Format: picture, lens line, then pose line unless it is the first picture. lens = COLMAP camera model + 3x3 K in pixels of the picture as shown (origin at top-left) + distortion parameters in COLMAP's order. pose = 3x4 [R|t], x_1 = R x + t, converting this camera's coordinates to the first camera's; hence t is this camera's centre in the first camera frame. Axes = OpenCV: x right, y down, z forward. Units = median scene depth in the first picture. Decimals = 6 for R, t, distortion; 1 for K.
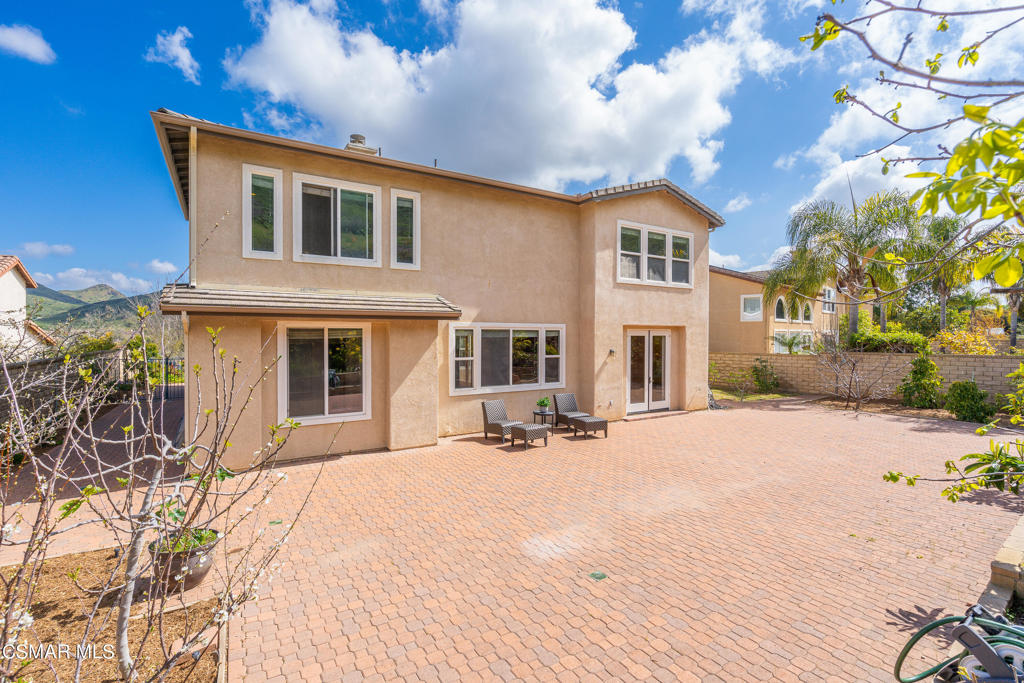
lens RADIAL K [[465.9, 0, 505.1], [0, 465.9, 339.8], [0, 0, 1]] dist [-0.009498, 0.001433]
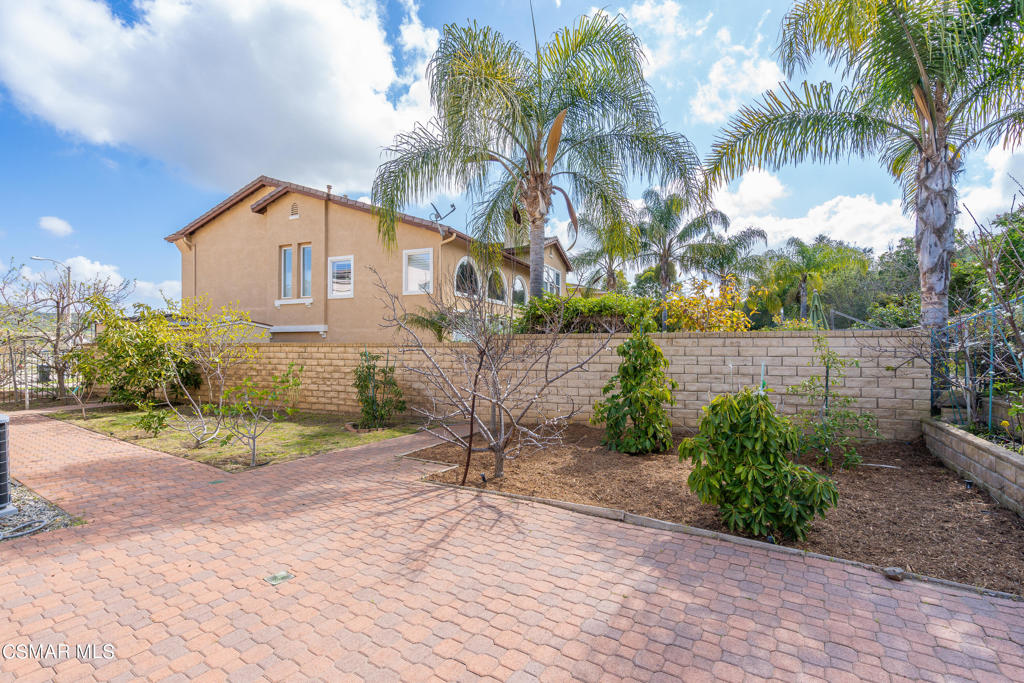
lens RADIAL K [[465.9, 0, 511.5], [0, 465.9, 341.4], [0, 0, 1]] dist [-0.009498, 0.001433]
pose [[0.901635, -0.000729, 0.432497, 0.797295], [0.006444, 0.999910, -0.011750, 0.061907], [-0.432449, 0.013381, 0.901559, 0.867250]]
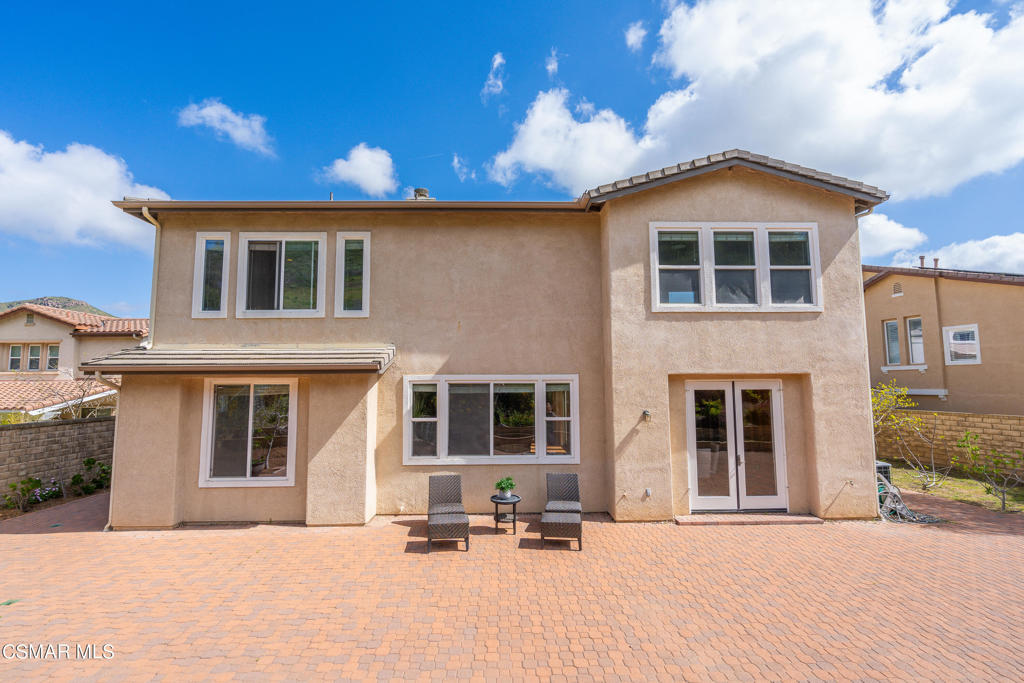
lens RADIAL K [[465.9, 0, 507.9], [0, 465.9, 339.9], [0, 0, 1]] dist [-0.009498, 0.001433]
pose [[0.863679, -0.053063, -0.501242, 0.434485], [0.001416, 0.994695, -0.102863, -0.013499], [0.504041, 0.088131, 0.859171, 0.340890]]
